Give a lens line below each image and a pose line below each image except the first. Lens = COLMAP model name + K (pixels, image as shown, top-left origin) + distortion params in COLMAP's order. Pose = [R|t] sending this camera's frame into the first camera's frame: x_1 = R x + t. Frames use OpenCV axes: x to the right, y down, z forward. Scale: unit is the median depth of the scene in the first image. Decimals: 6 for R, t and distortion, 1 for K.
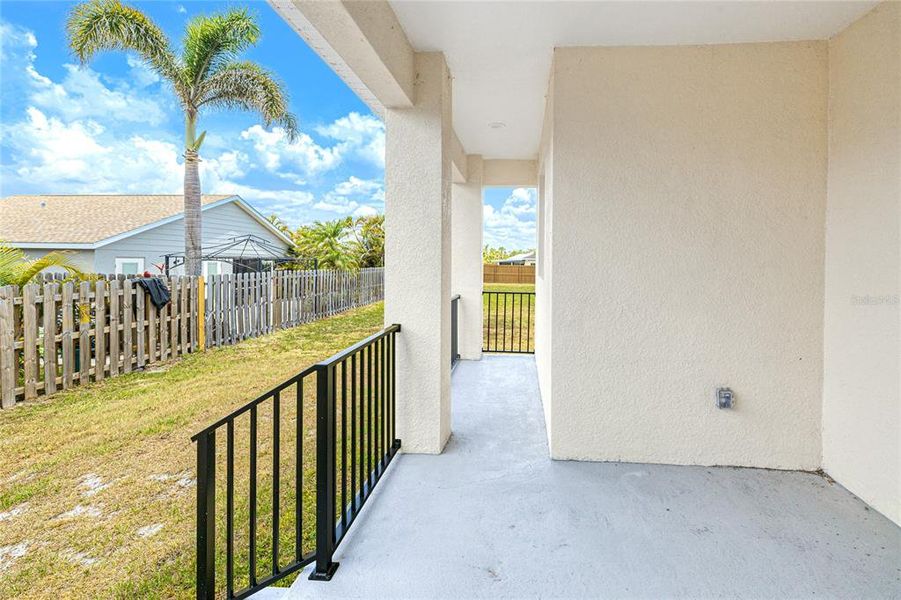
lens RADIAL K [[392.3, 0, 450.5], [0, 392.3, 261.4], [0, 0, 1]] dist [0.000241, 0.000064]
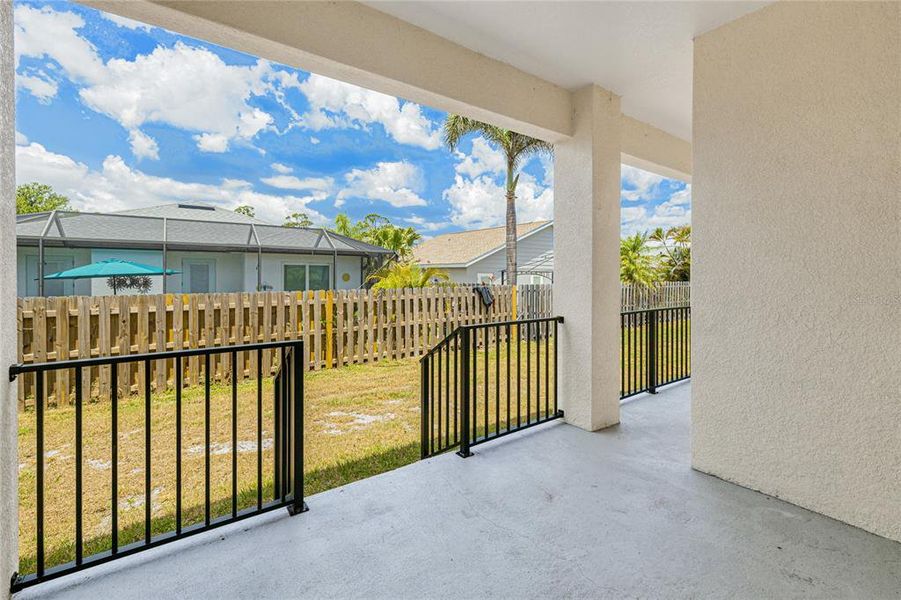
lens RADIAL K [[389.1, 0, 445.5], [0, 389.1, 279.9], [0, 0, 1]] dist [0.002662, 0.000490]
pose [[0.651356, 0.003954, -0.758762, 0.226416], [-0.001510, 0.999991, 0.003914, 0.016013], [0.758771, -0.001404, 0.651356, -0.030286]]
